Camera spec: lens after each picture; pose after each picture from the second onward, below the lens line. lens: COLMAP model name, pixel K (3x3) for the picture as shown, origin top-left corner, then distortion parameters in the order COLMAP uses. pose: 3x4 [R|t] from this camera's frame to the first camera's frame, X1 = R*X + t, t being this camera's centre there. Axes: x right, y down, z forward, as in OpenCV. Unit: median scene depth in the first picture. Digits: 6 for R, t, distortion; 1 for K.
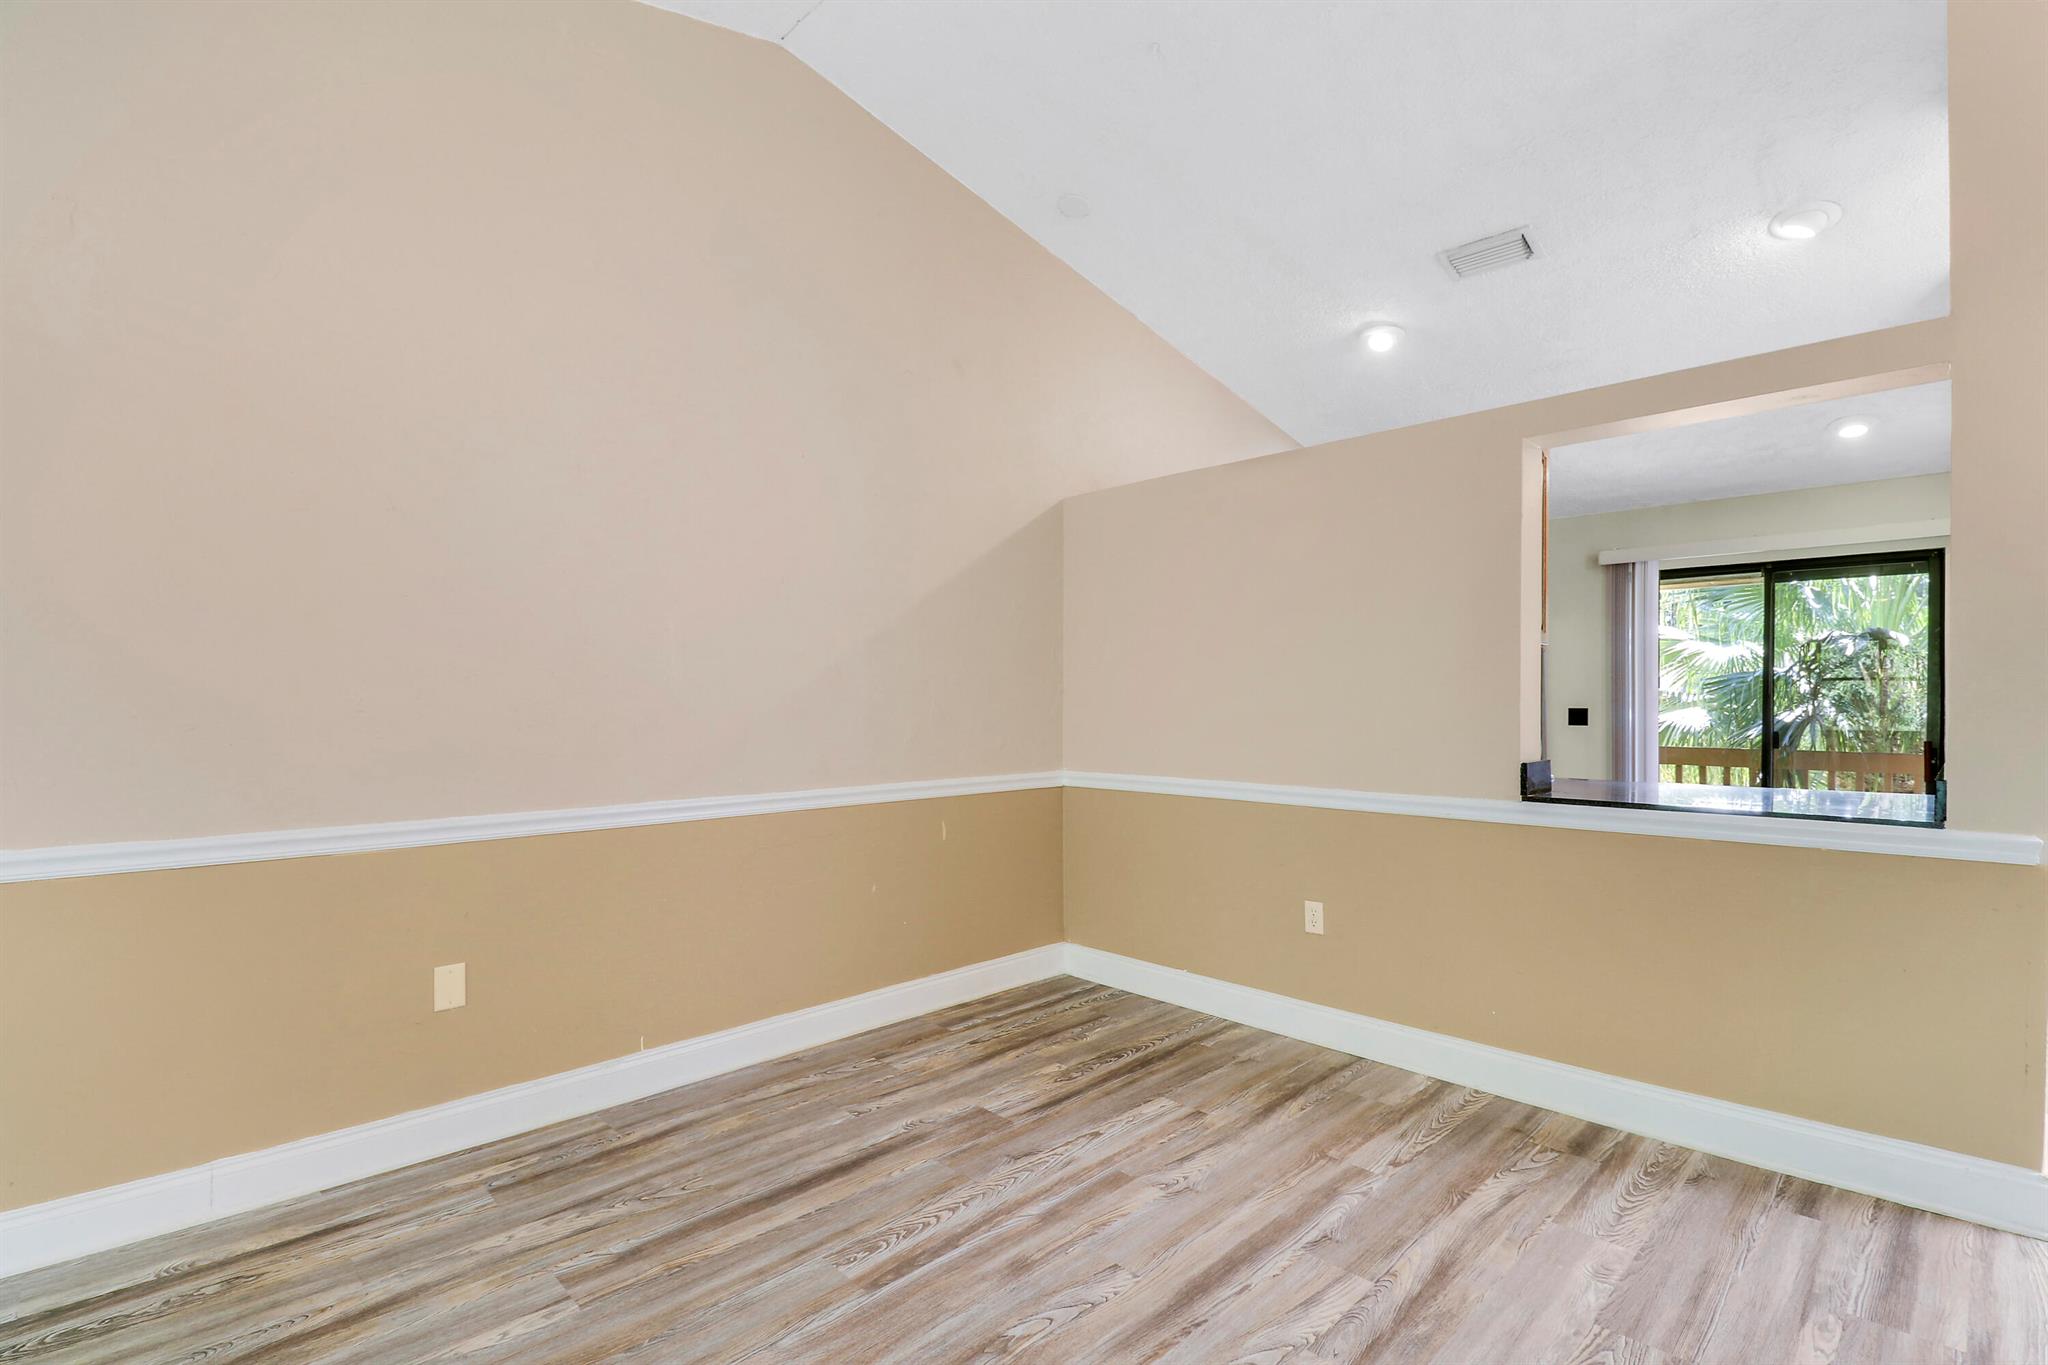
lens RADIAL K [[958.4, 0, 1029.6], [0, 958.4, 676.1], [0, 0, 1]] dist [0.003205, -0.011745]
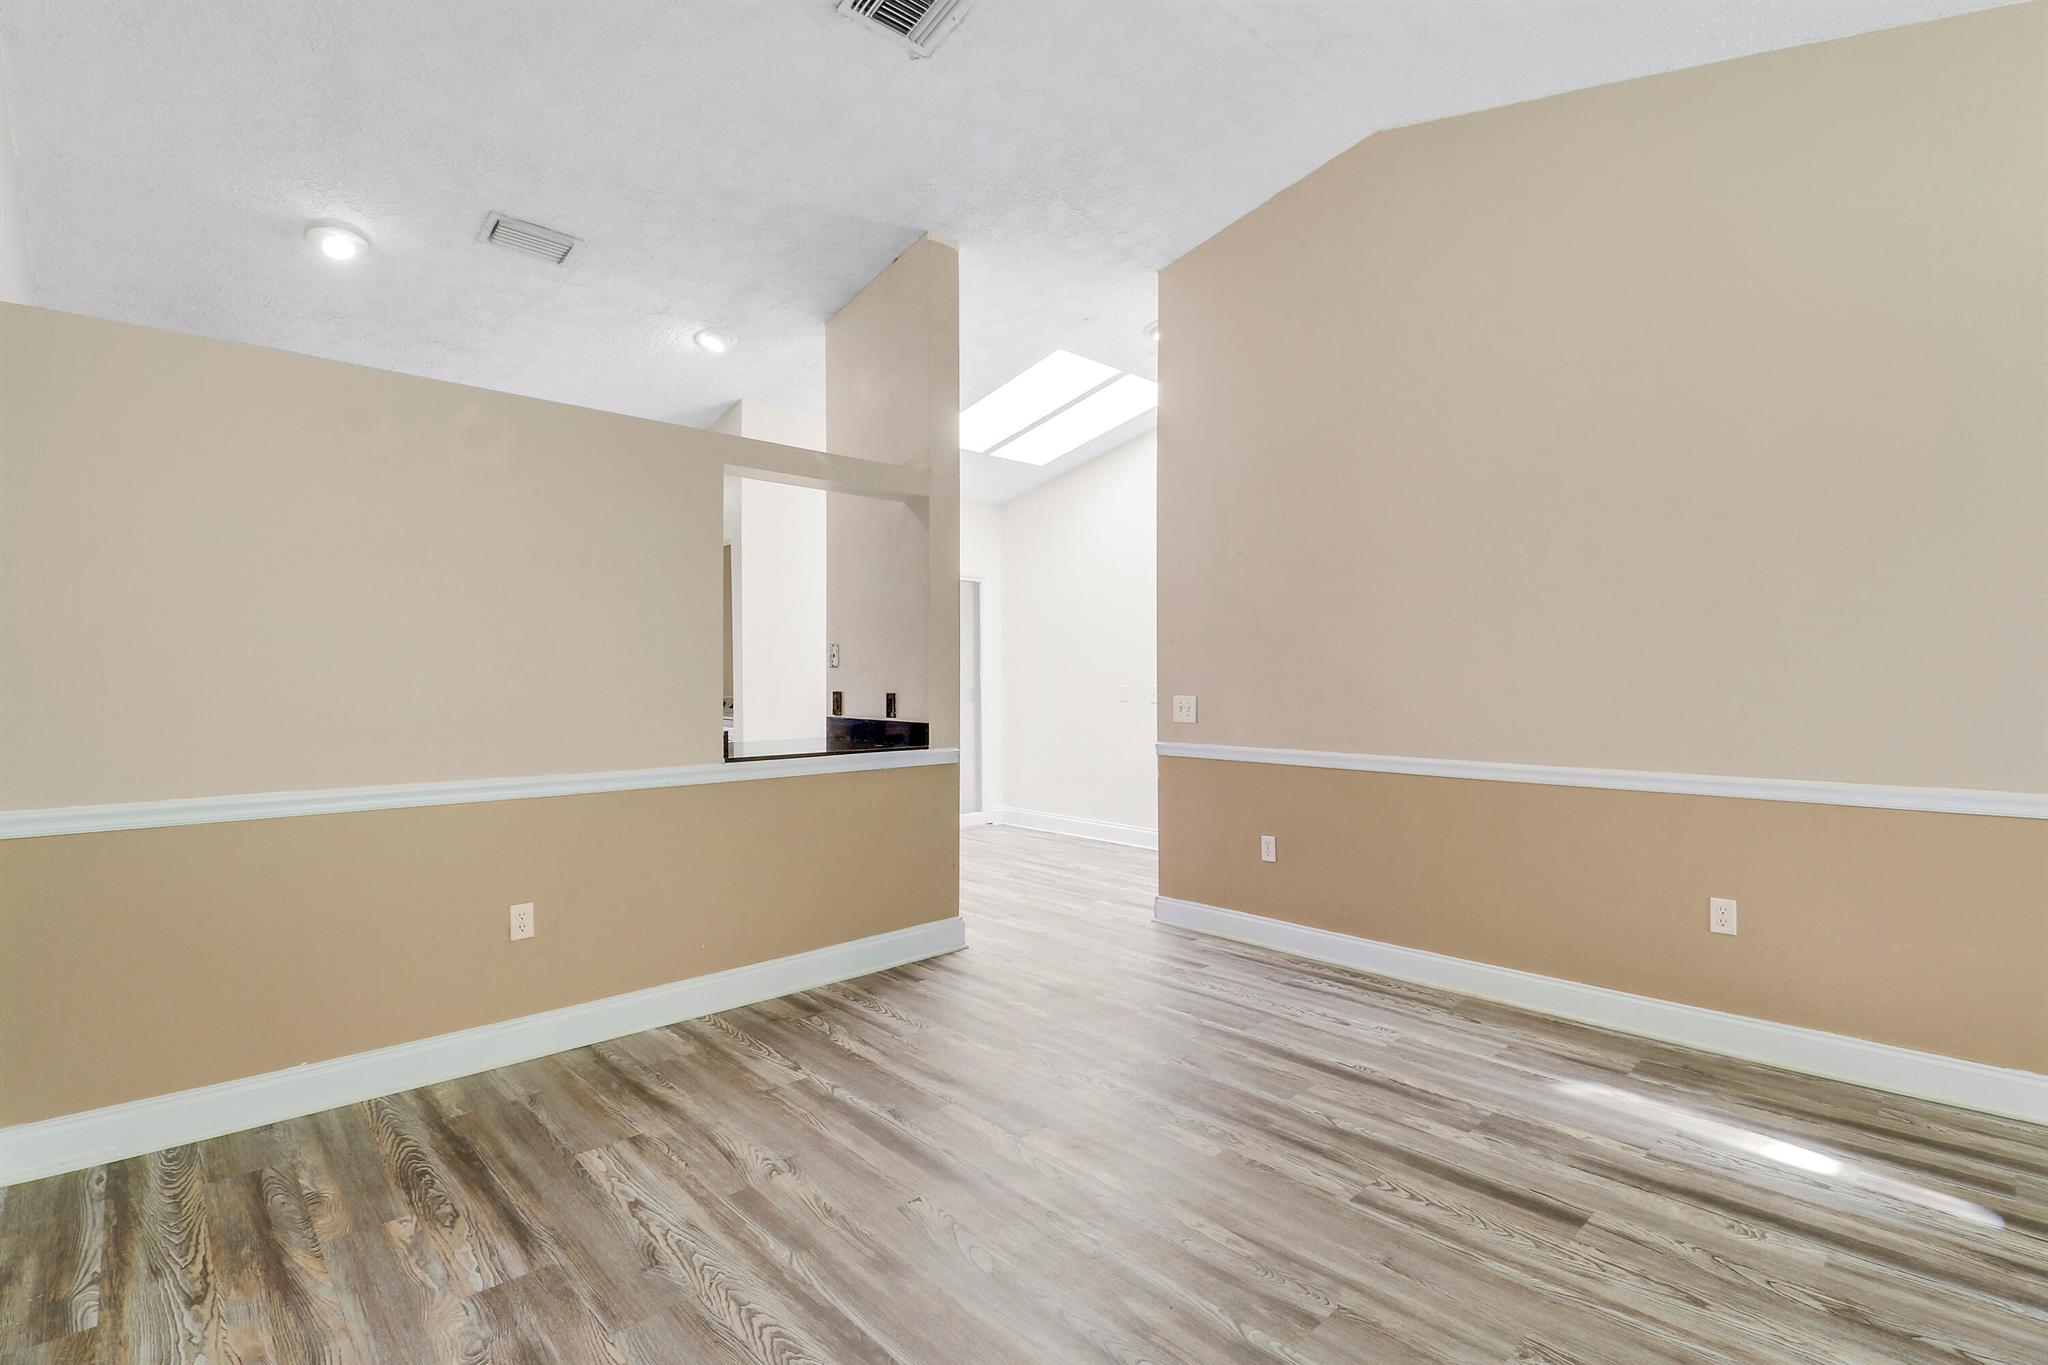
lens RADIAL K [[935.9, 0, 1033.5], [0, 935.9, 691.2], [0, 0, 1]] dist [0.001000, -0.011853]
pose [[0.014455, -0.010604, 0.999839, -0.708904], [-0.024831, 0.999632, 0.010960, 0.015206], [-0.999587, -0.024986, 0.014187, 0.634022]]
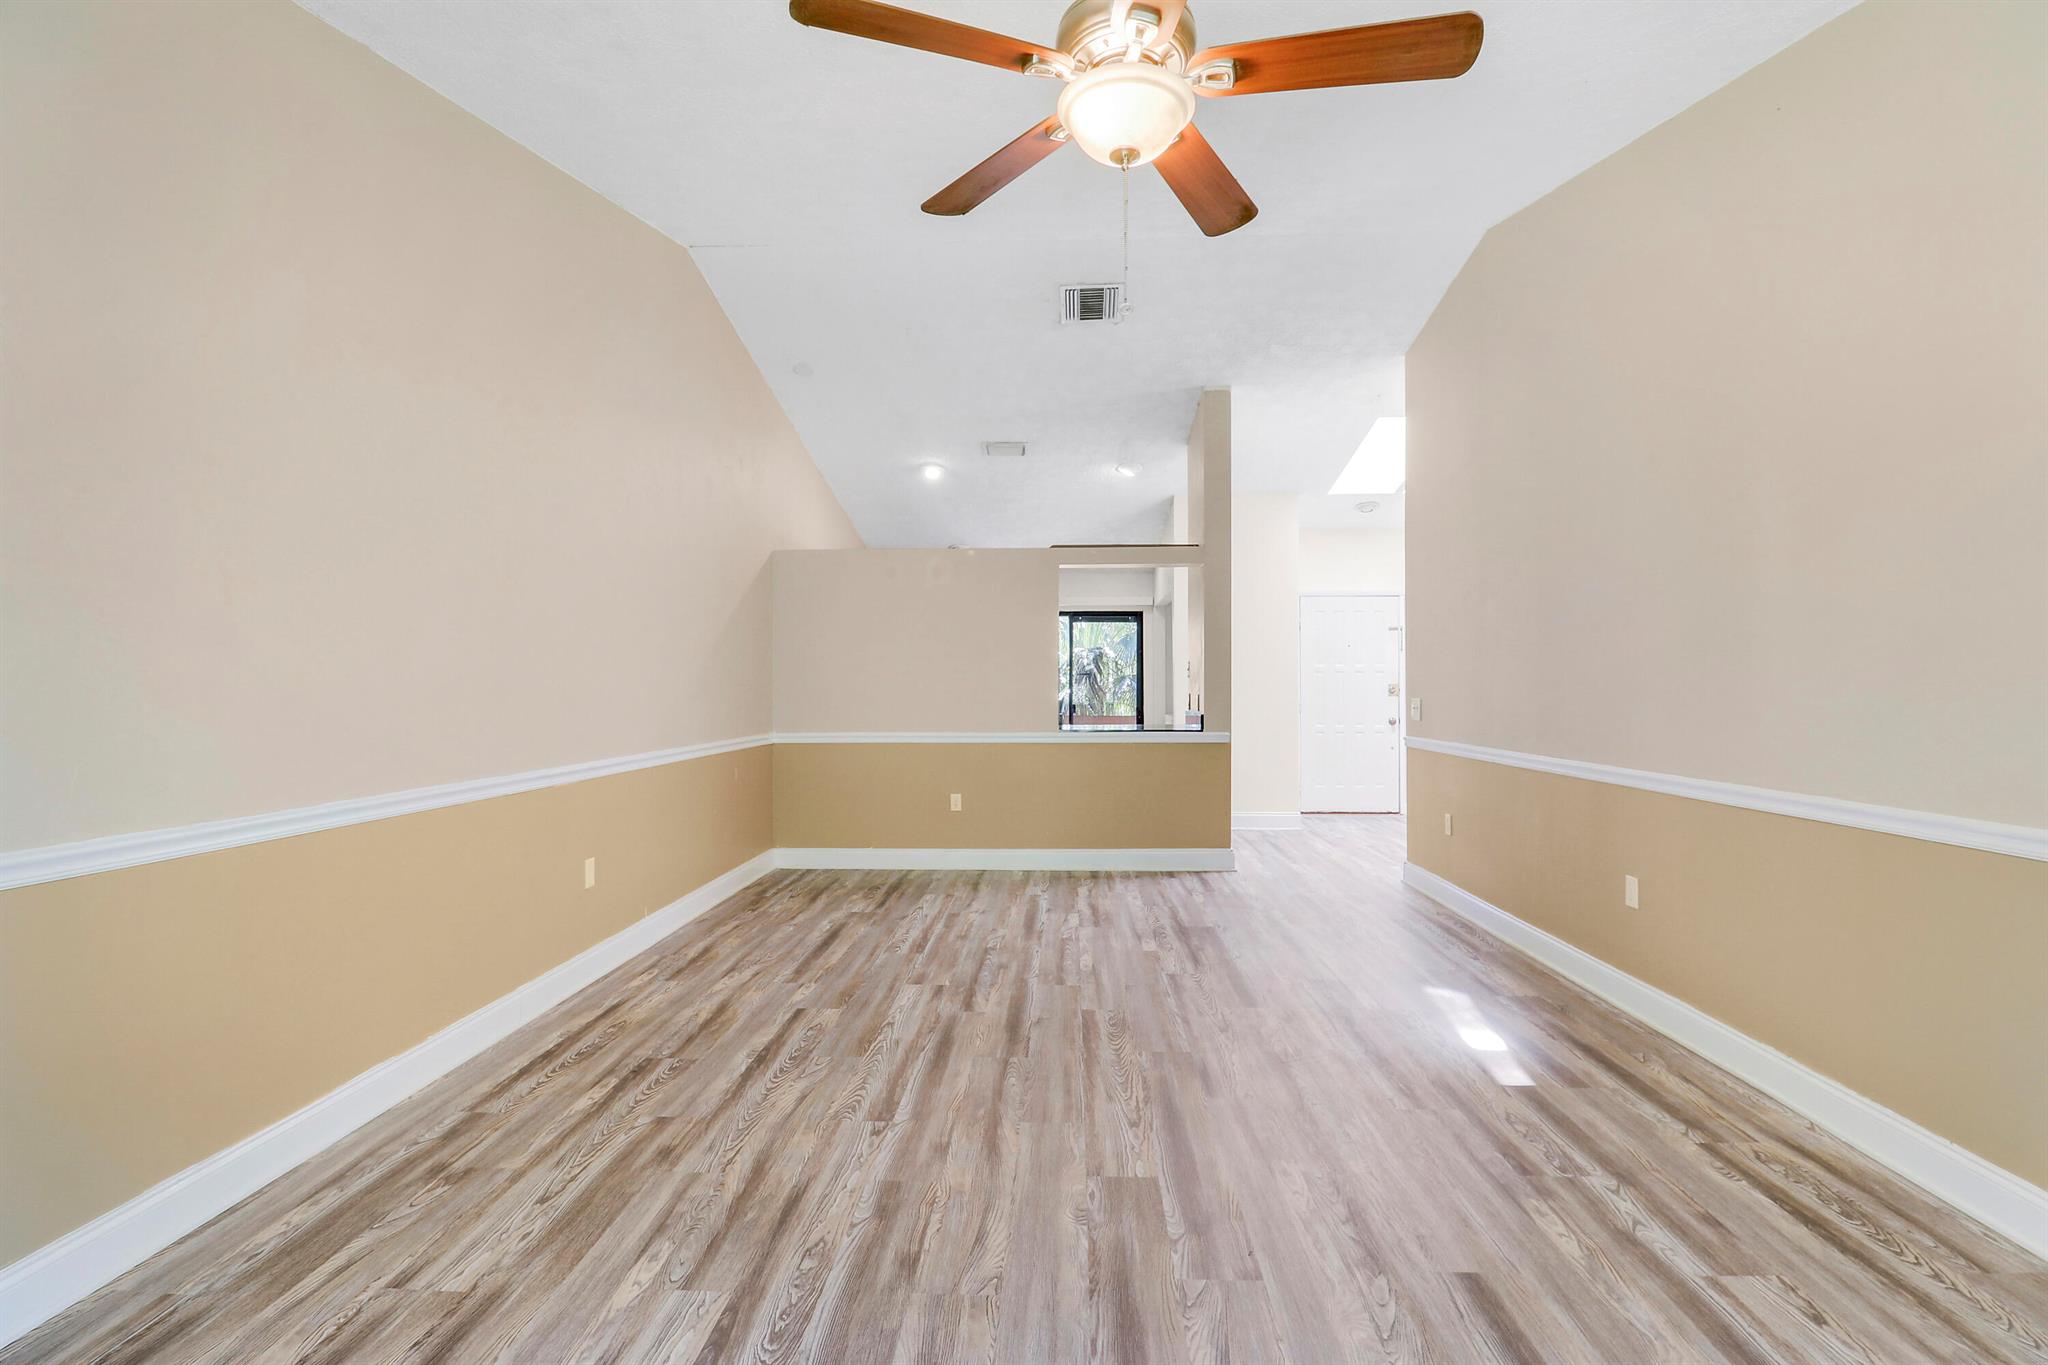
lens RADIAL K [[928.9, 0, 1047.3], [0, 928.9, 696.9], [0, 0, 1]] dist [-0.000479, -0.013772]
pose [[0.717458, -0.007206, 0.696565, -1.033711], [-0.018026, 0.999420, 0.028907, -0.012162], [-0.696369, -0.033296, 0.716912, -0.516945]]
